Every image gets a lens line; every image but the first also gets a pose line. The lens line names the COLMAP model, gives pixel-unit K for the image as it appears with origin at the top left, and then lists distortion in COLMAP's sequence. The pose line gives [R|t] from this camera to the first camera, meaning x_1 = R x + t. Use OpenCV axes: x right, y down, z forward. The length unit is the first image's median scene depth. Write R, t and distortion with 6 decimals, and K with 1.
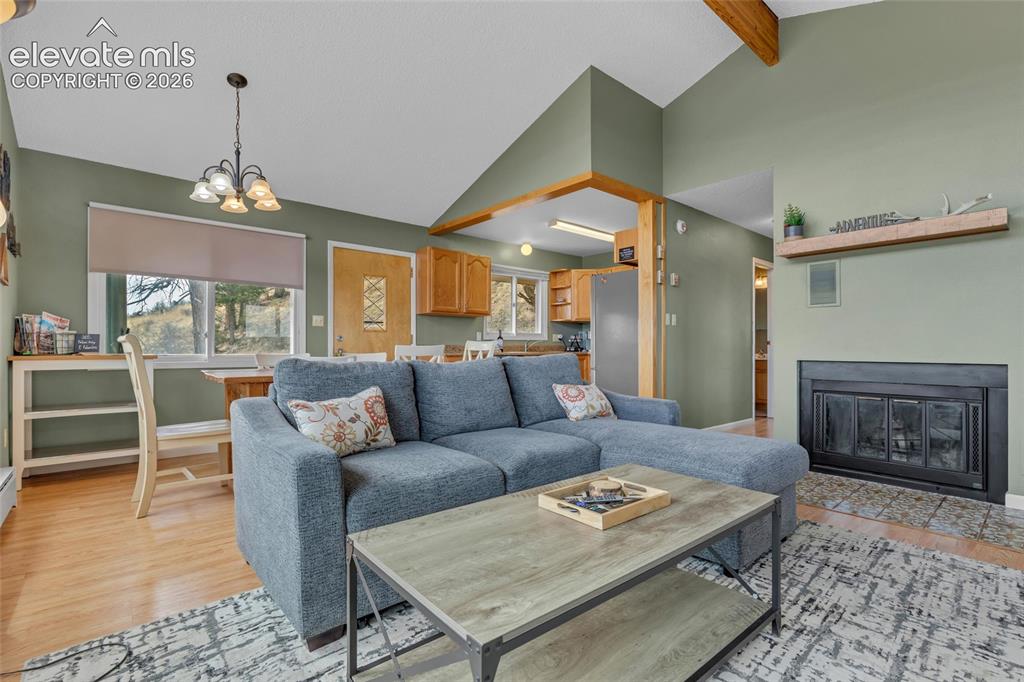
lens RADIAL K [[465.2, 0, 515.7], [0, 465.2, 346.5], [0, 0, 1]] dist [0.000183, -0.000508]
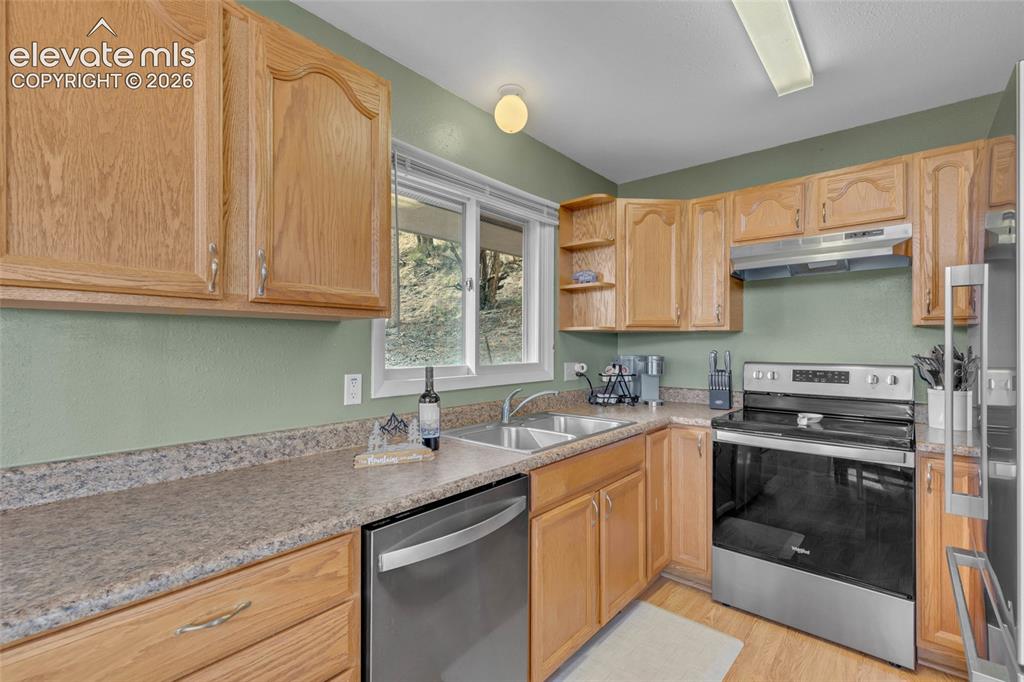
lens RADIAL K [[465.2, 0, 515.7], [0, 465.2, 346.5], [0, 0, 1]] dist [0.000183, -0.000508]
pose [[0.989003, -0.001308, 0.147890, -0.020189], [0.000779, 0.999993, 0.003632, -0.042759], [-0.147894, -0.003477, 0.988997, 0.623487]]
